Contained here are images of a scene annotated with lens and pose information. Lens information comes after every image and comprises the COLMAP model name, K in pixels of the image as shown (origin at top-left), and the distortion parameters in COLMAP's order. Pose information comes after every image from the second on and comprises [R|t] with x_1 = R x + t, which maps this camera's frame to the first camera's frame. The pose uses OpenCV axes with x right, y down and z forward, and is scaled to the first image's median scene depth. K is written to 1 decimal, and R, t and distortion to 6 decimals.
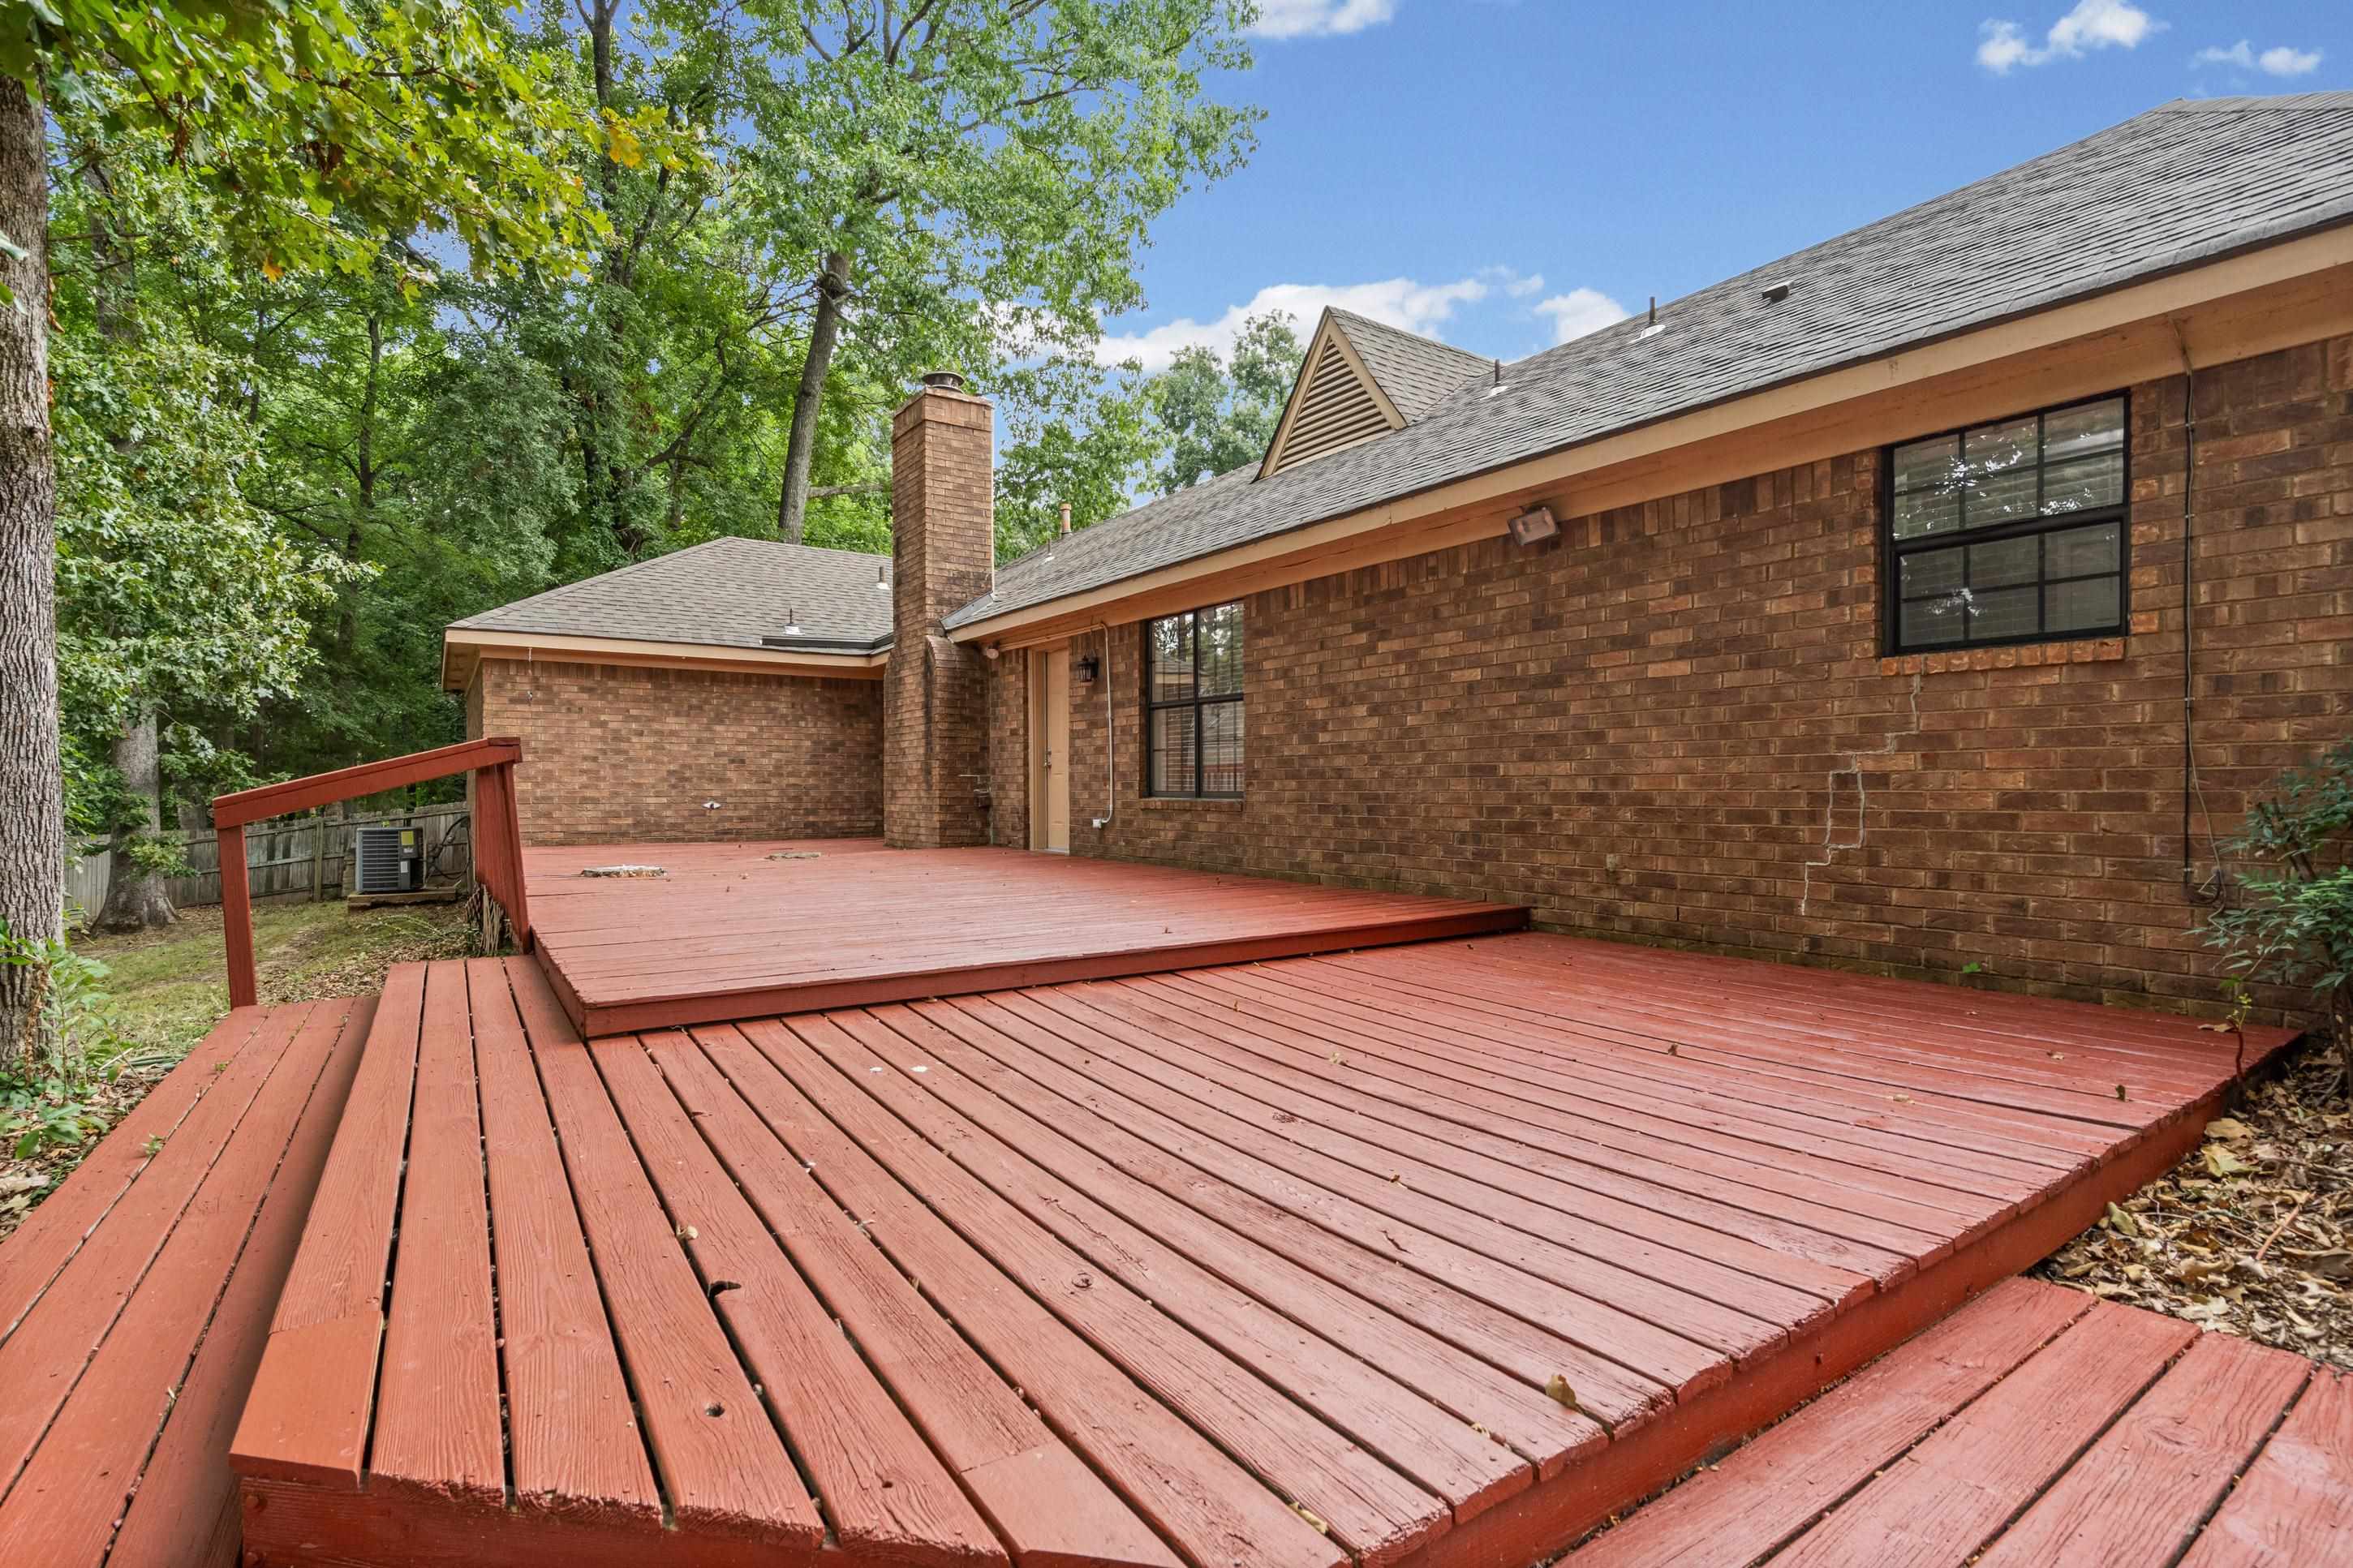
lens RADIAL K [[1067.0, 0, 1170.0], [0, 1067.0, 793.3], [0, 0, 1]] dist [-0.010501, 0.002594]
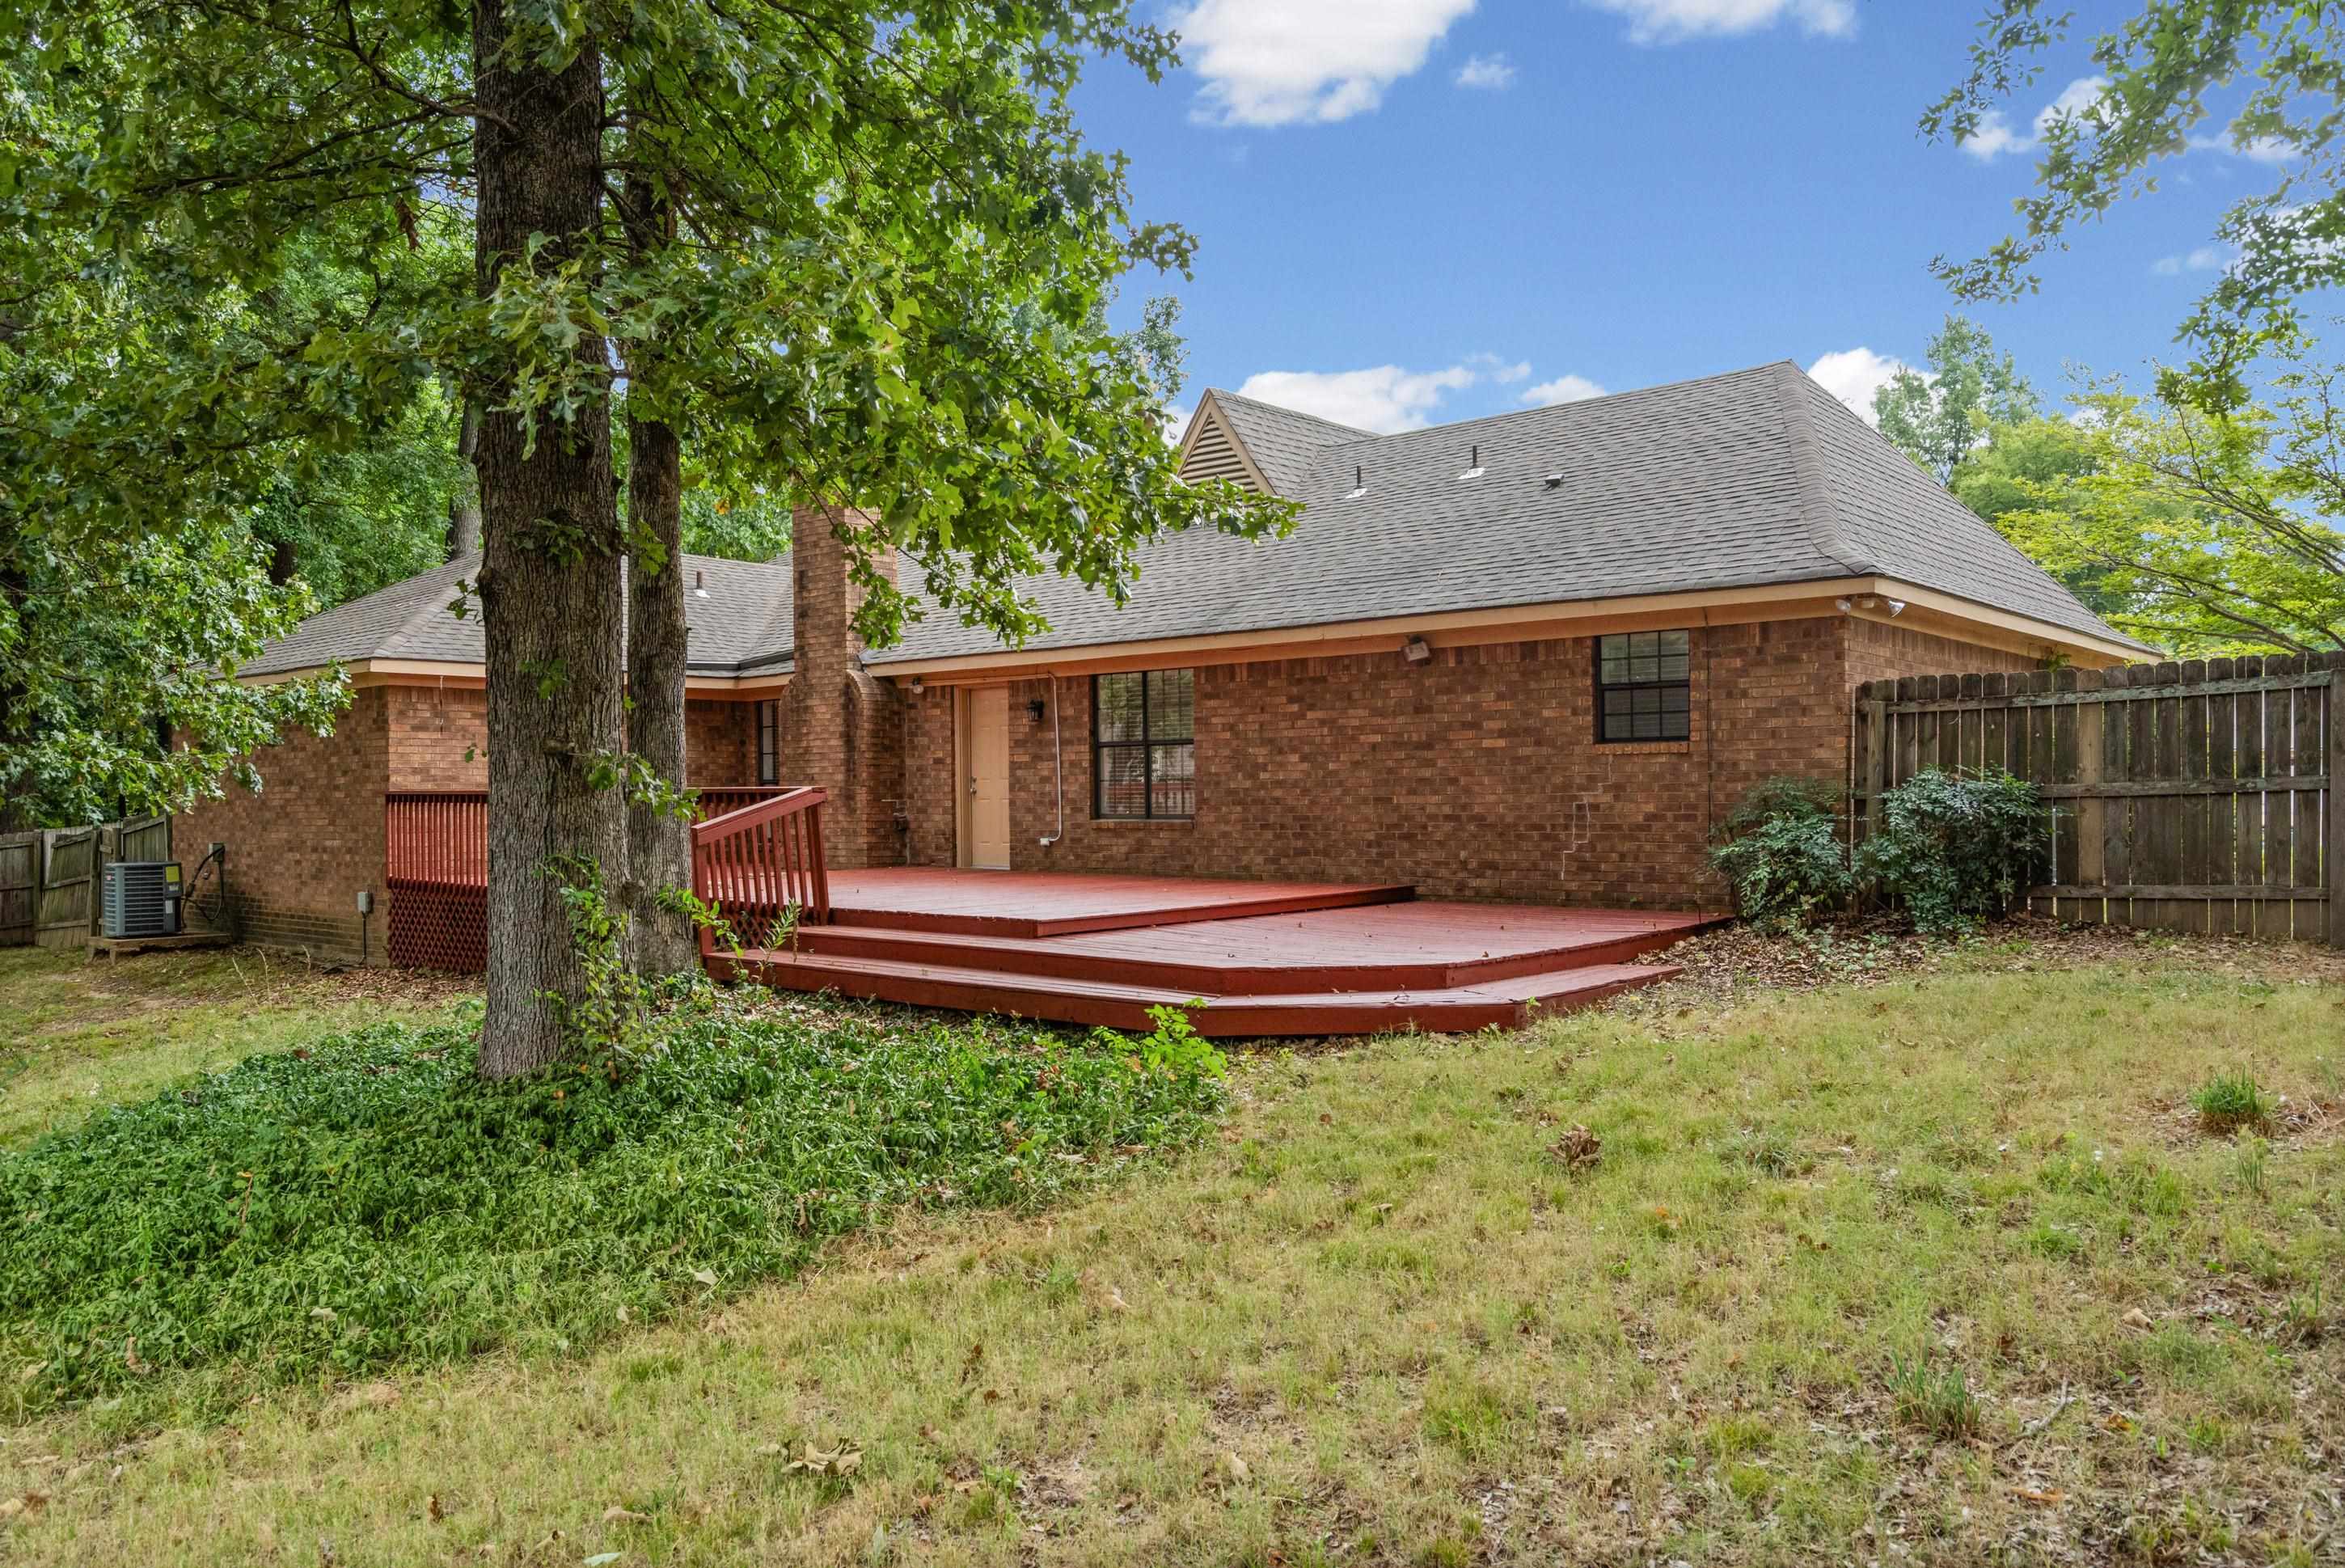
lens RADIAL K [[1634.8, 0, 1173.5], [0, 1634.8, 788.0], [0, 0, 1]] dist [0.001001, 0.000108]
pose [[0.966763, -0.005693, 0.255610, -0.529885], [0.008856, 0.999898, -0.011226, -0.013114], [-0.255520, 0.013117, 0.966715, -1.064646]]
